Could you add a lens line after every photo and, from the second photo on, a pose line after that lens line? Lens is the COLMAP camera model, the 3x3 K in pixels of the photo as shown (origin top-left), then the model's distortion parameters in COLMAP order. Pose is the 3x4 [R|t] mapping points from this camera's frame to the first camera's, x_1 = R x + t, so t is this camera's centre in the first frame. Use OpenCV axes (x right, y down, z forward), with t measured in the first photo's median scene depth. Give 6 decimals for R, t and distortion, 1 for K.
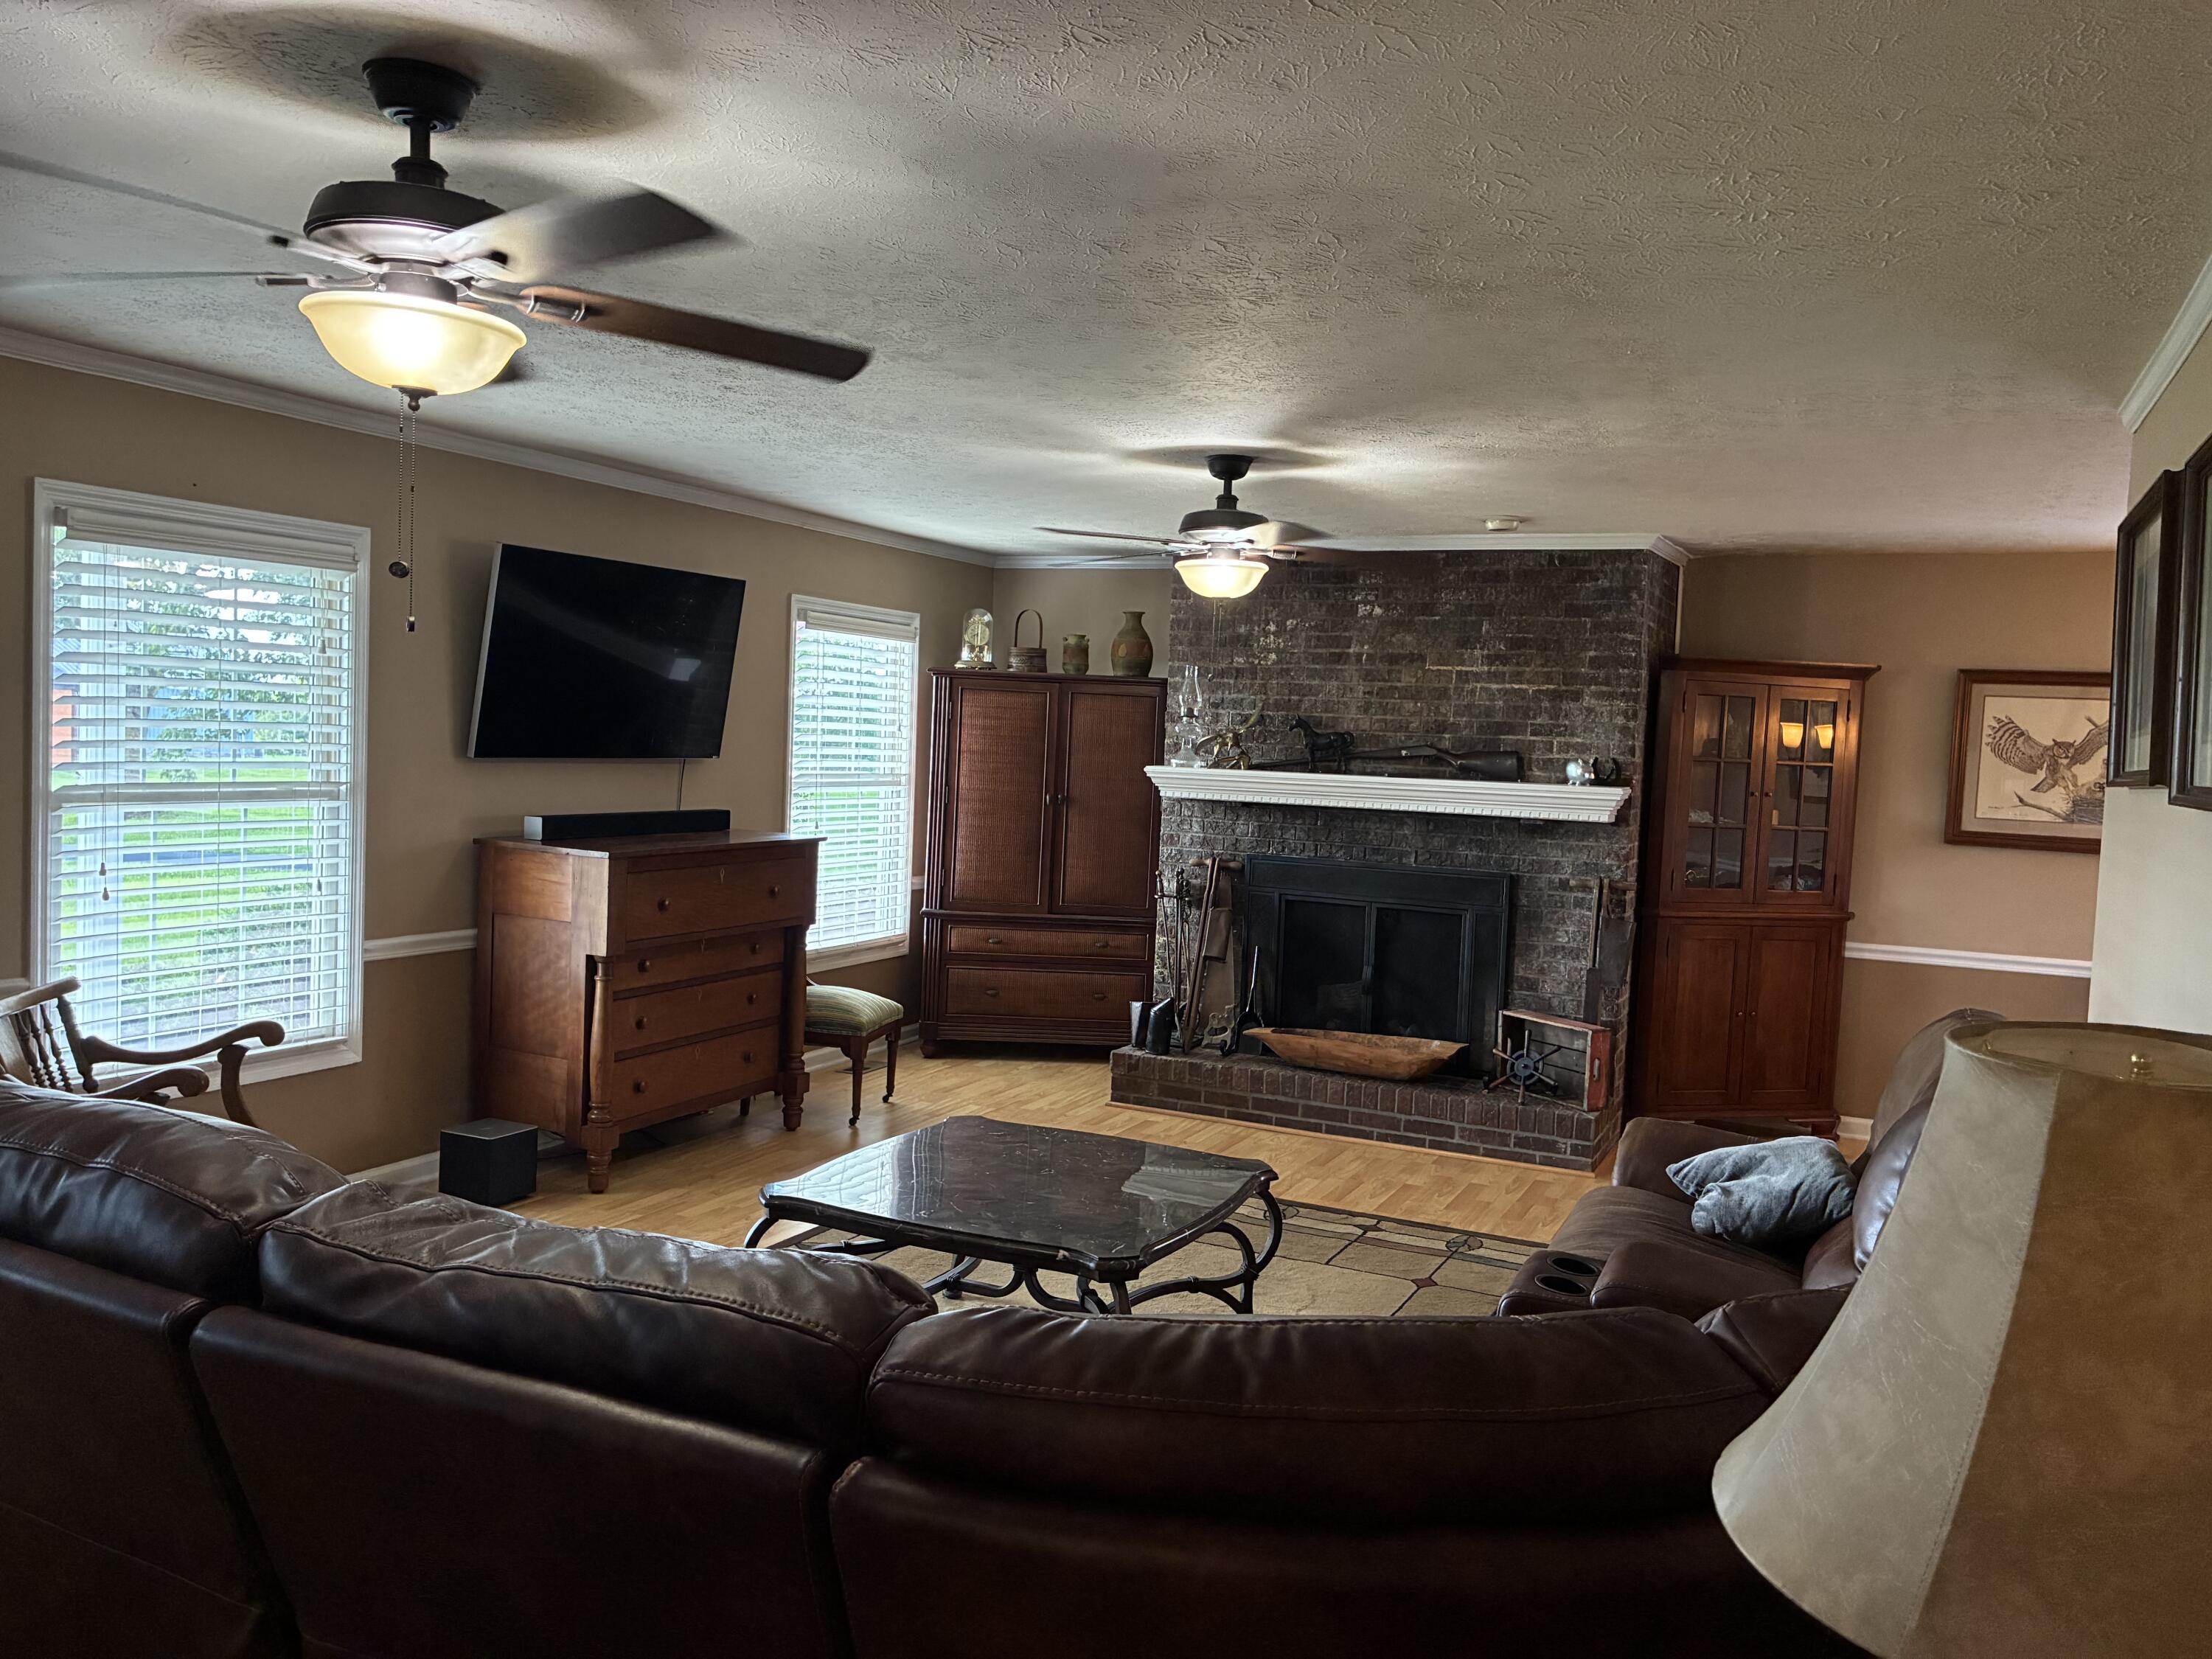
lens RADIAL K [[1620.4, 0, 1106.0], [0, 1620.4, 829.5], [0, 0, 1]] dist [0.000449, -0.002662]
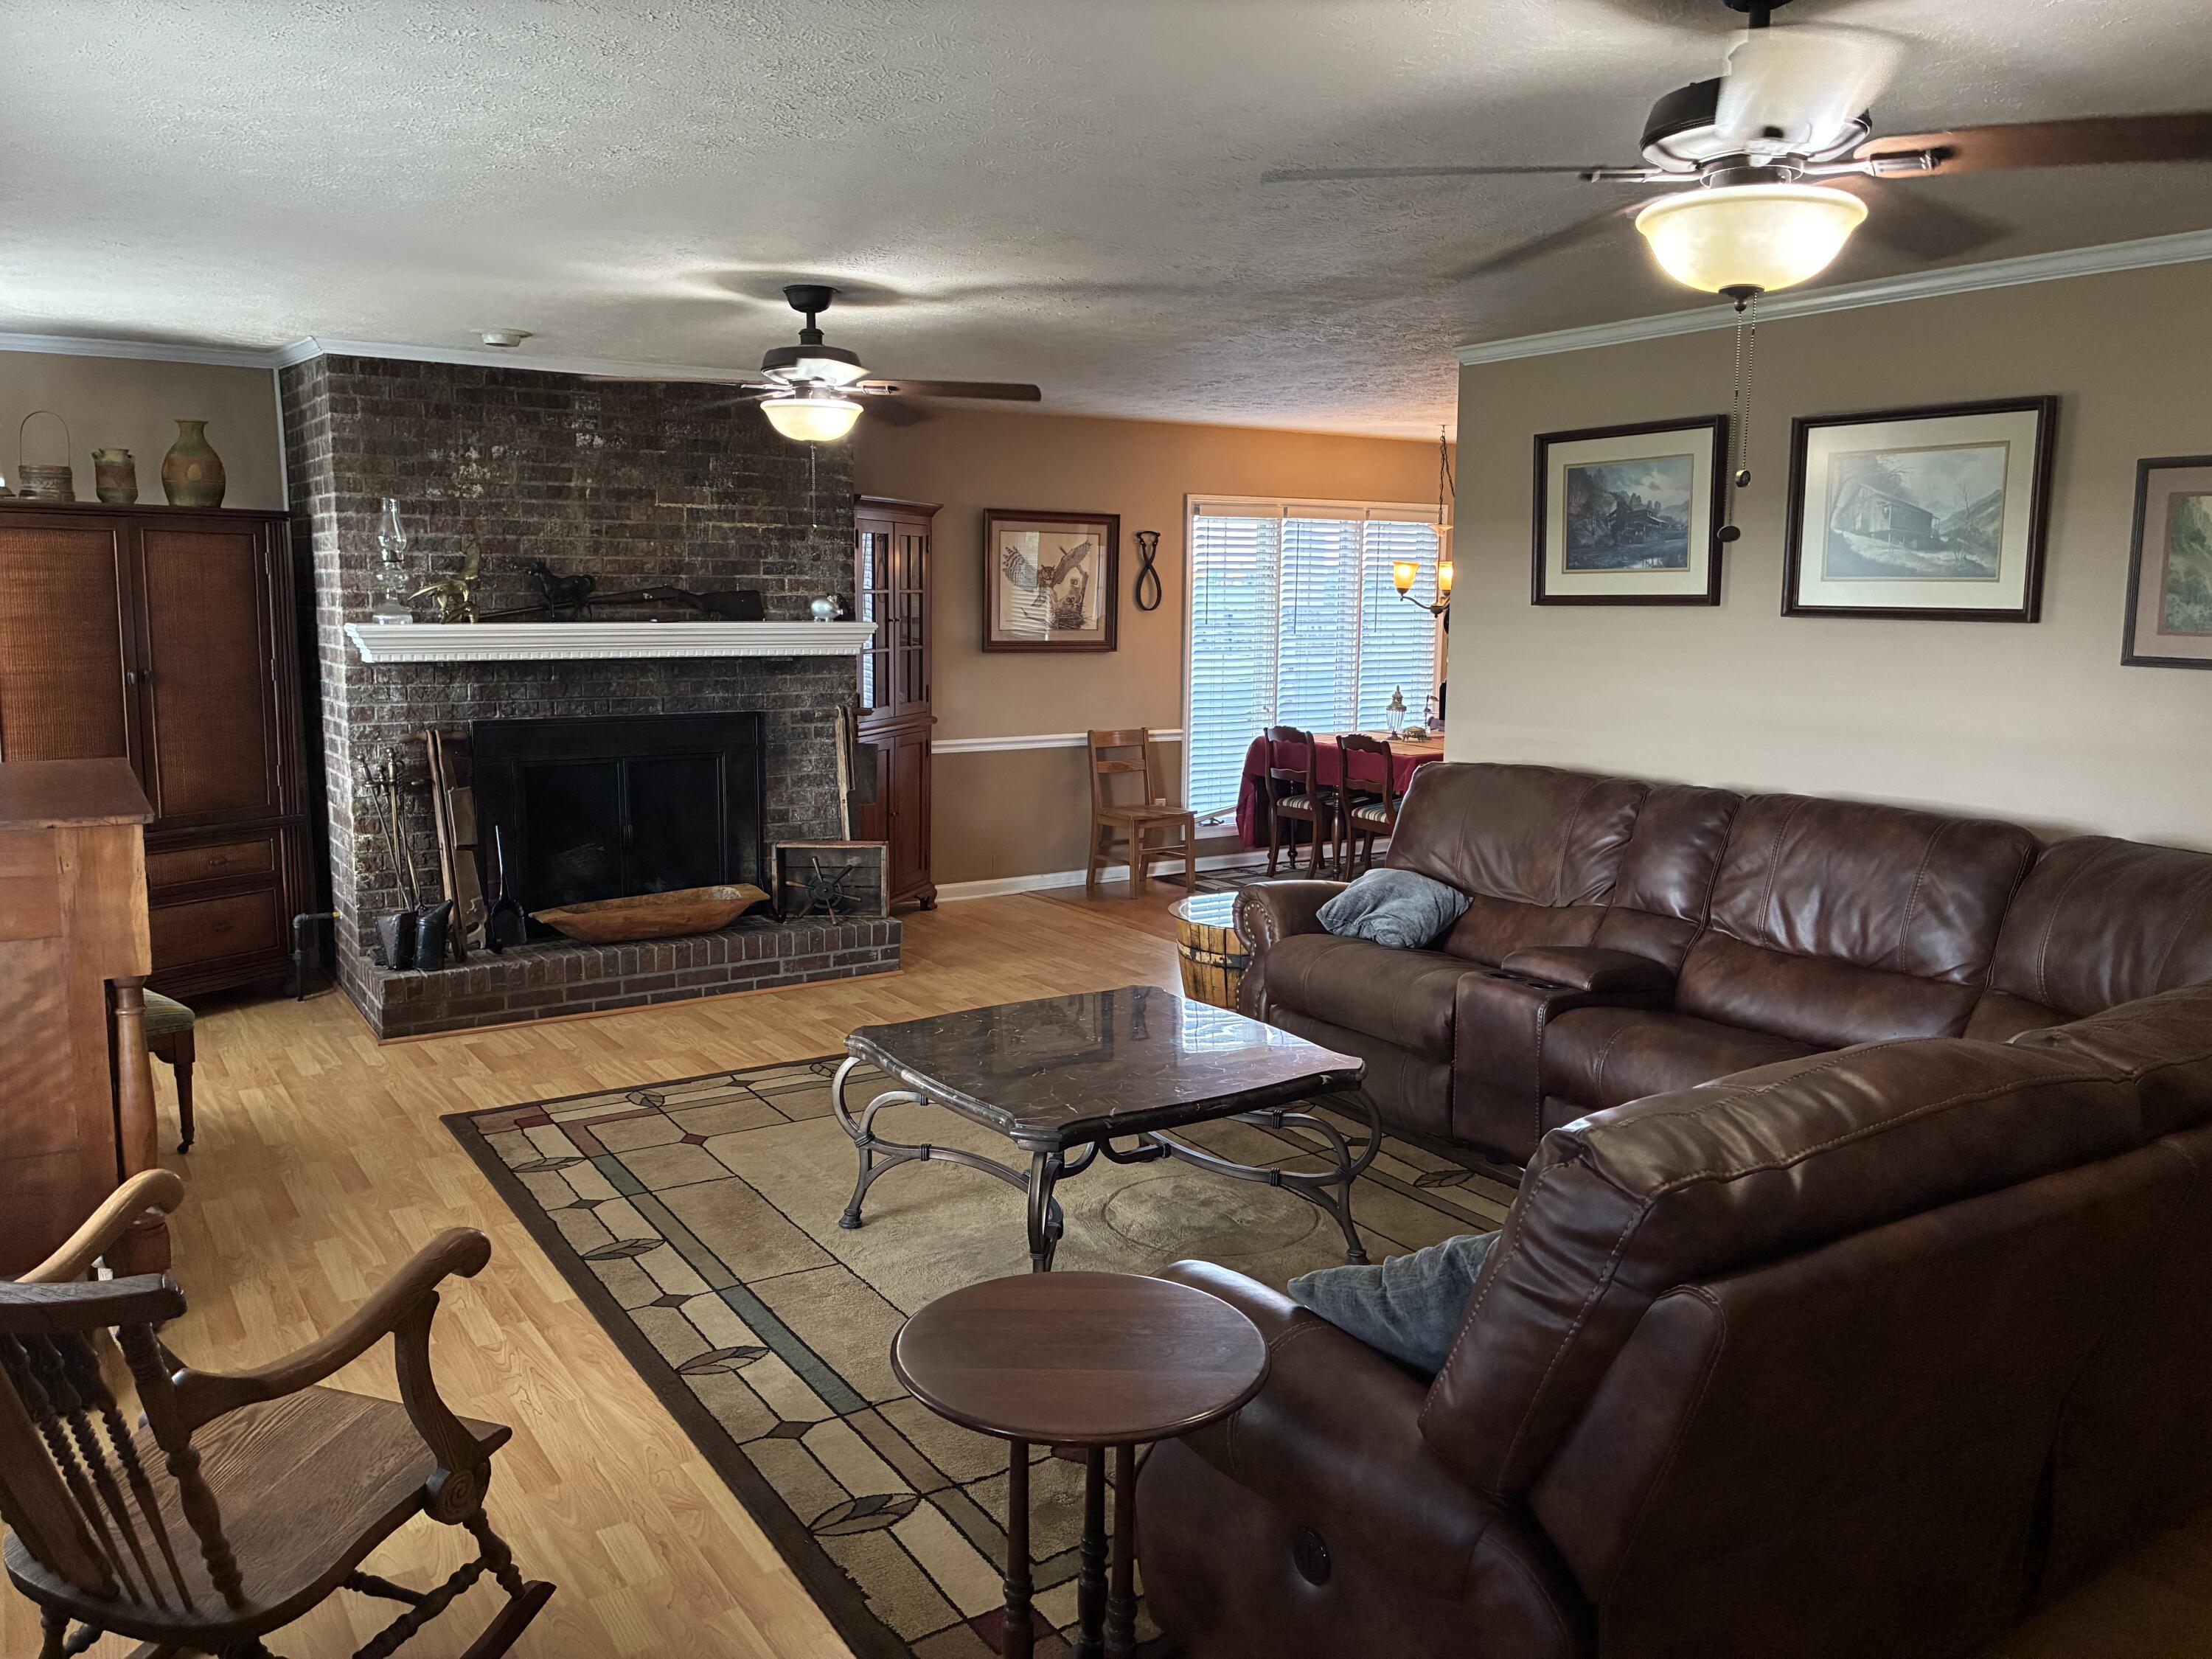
lens RADIAL K [[1672.3, 0, 1106.0], [0, 1672.3, 829.5], [0, 0, 1]] dist [0.005242, -0.003063]
pose [[0.505076, -0.158639, 0.848370, -0.534654], [0.063769, 0.987135, 0.146623, -0.039088], [-0.860716, -0.019956, 0.508695, 0.270665]]
